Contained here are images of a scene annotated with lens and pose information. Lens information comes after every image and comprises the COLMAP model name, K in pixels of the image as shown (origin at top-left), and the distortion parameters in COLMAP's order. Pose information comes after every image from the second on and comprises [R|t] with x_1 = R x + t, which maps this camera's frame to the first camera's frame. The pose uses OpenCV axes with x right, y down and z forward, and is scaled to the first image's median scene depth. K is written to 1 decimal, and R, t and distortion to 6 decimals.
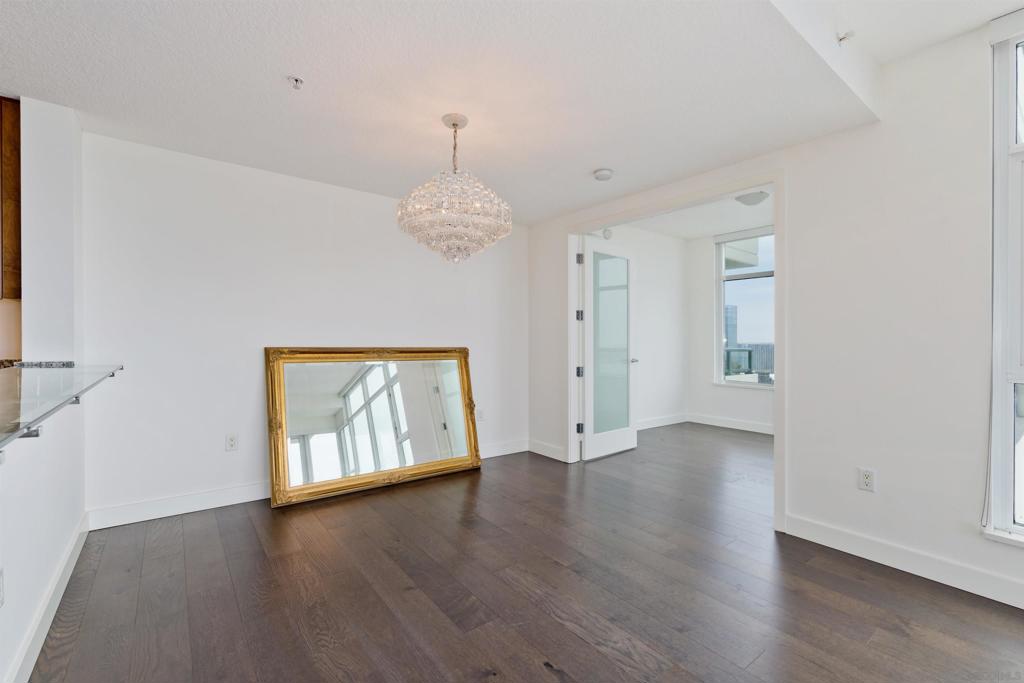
lens RADIAL K [[442.9, 0, 508.3], [0, 442.9, 339.7], [0, 0, 1]] dist [-0.001662, -0.000347]
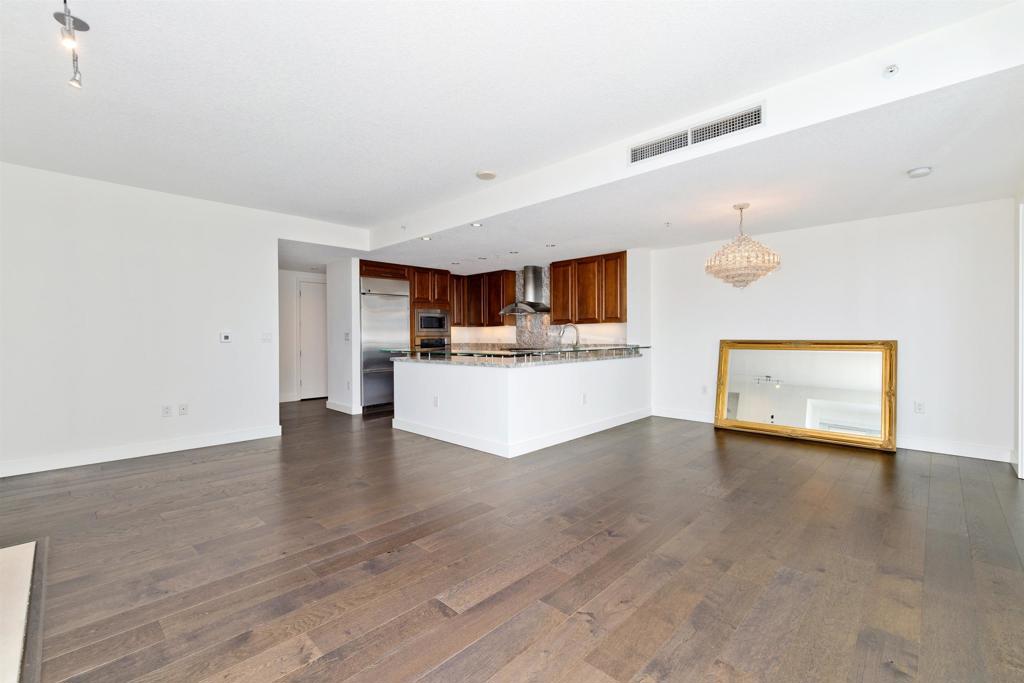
lens RADIAL K [[439.5, 0, 510.1], [0, 439.5, 338.2], [0, 0, 1]] dist [0.000498, -0.000626]
pose [[0.145284, -0.008250, -0.989356, 1.457215], [0.005724, 0.999956, -0.007498, 0.026529], [0.989373, -0.004574, 0.145325, -0.129444]]
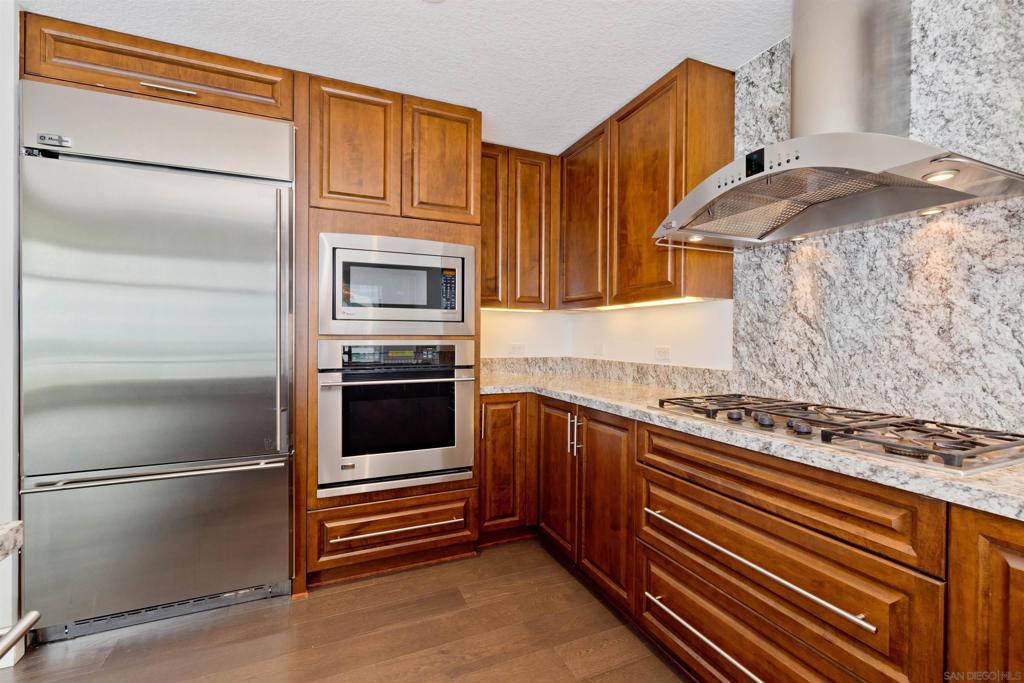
lens RADIAL K [[439.5, 0, 510.1], [0, 439.5, 338.2], [0, 0, 1]] dist [0.000498, -0.000626]
pose [[-0.245098, -0.008254, -0.969463, -1.023125], [-0.011908, 0.999914, -0.005503, -0.010658], [0.969425, 0.010195, -0.245175, 0.211621]]
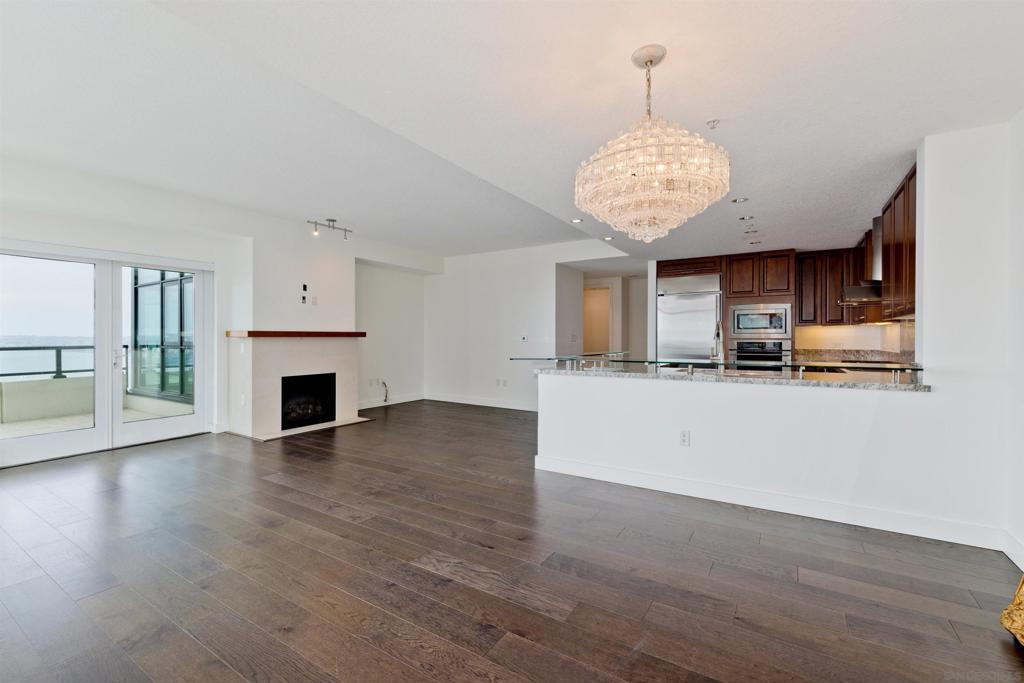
lens RADIAL K [[440.4, 0, 507.7], [0, 440.4, 338.4], [0, 0, 1]] dist [0.001382, -0.000182]
pose [[-0.939726, -0.013073, -0.341677, 0.386502], [-0.014254, 0.999898, 0.000946, -0.000406], [0.341630, 0.005759, -0.939817, 1.663389]]
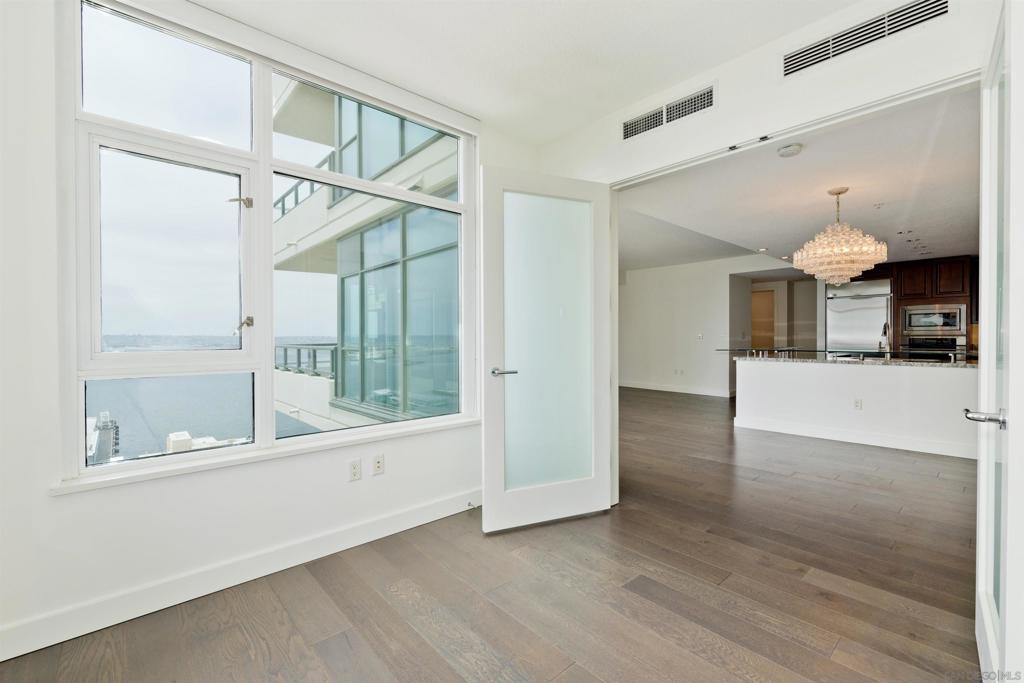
lens RADIAL K [[439.5, 0, 510.1], [0, 439.5, 338.2], [0, 0, 1]] dist [0.000498, -0.000626]
pose [[-0.997292, -0.009476, -0.072931, 1.108812], [-0.010089, 0.999917, 0.008044, 0.006517], [0.072849, 0.008758, -0.997305, 2.428683]]
